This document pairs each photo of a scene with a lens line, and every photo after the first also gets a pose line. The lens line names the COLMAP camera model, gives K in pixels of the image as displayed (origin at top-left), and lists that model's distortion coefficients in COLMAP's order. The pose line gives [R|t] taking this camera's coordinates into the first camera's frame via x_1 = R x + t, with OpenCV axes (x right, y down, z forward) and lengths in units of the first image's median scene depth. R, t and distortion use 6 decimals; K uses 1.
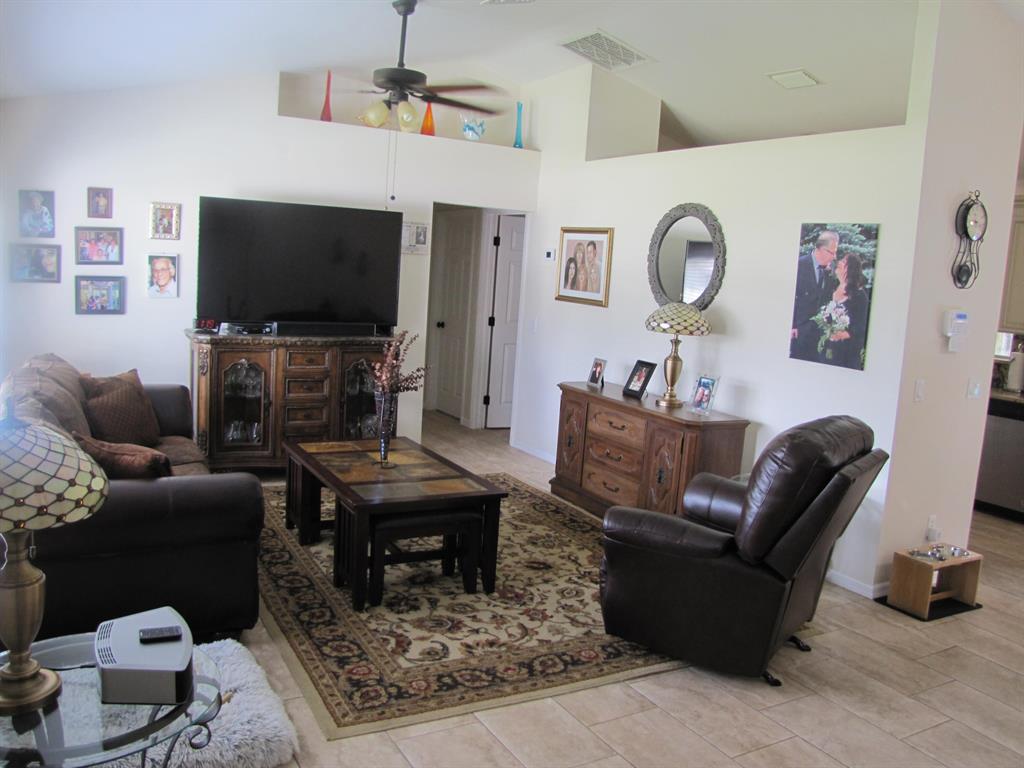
lens RADIAL K [[856.1, 0, 515.2], [0, 856.1, 371.7], [0, 0, 1]] dist [-0.185556, 0.170459]
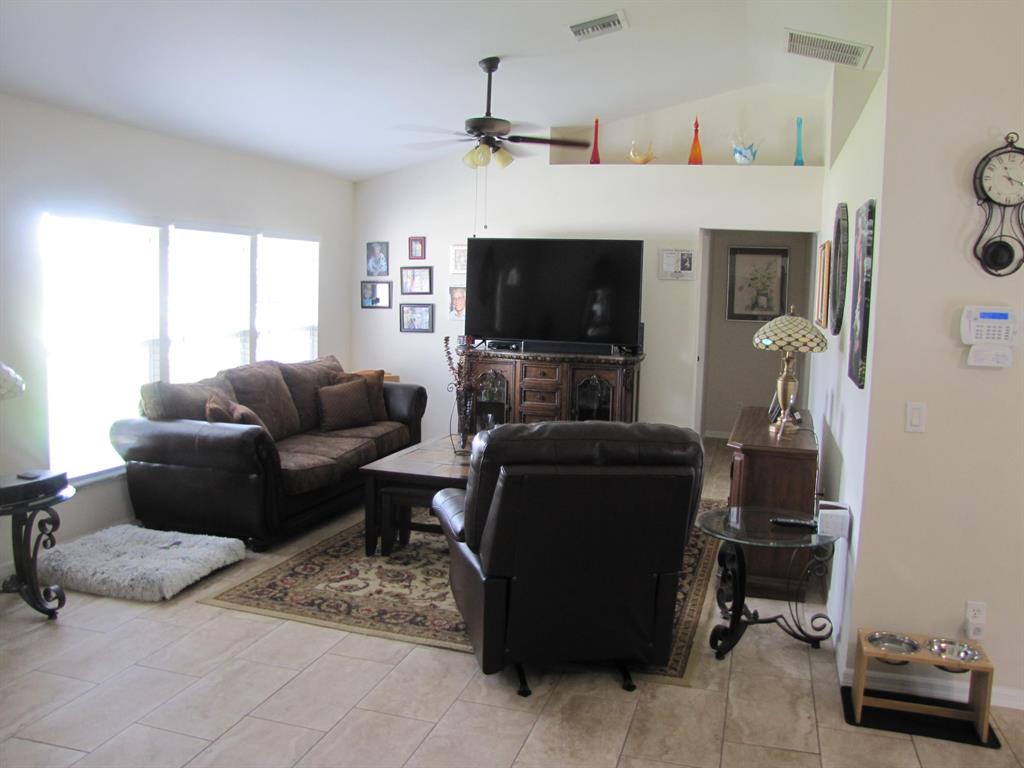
lens RADIAL K [[856.1, 0, 515.2], [0, 856.1, 371.7], [0, 0, 1]] dist [-0.185556, 0.170459]
pose [[0.692054, 0.027373, -0.721327, 0.751436], [-0.072196, 0.996895, -0.031436, 0.030354], [0.718227, 0.073832, 0.691881, 0.229194]]
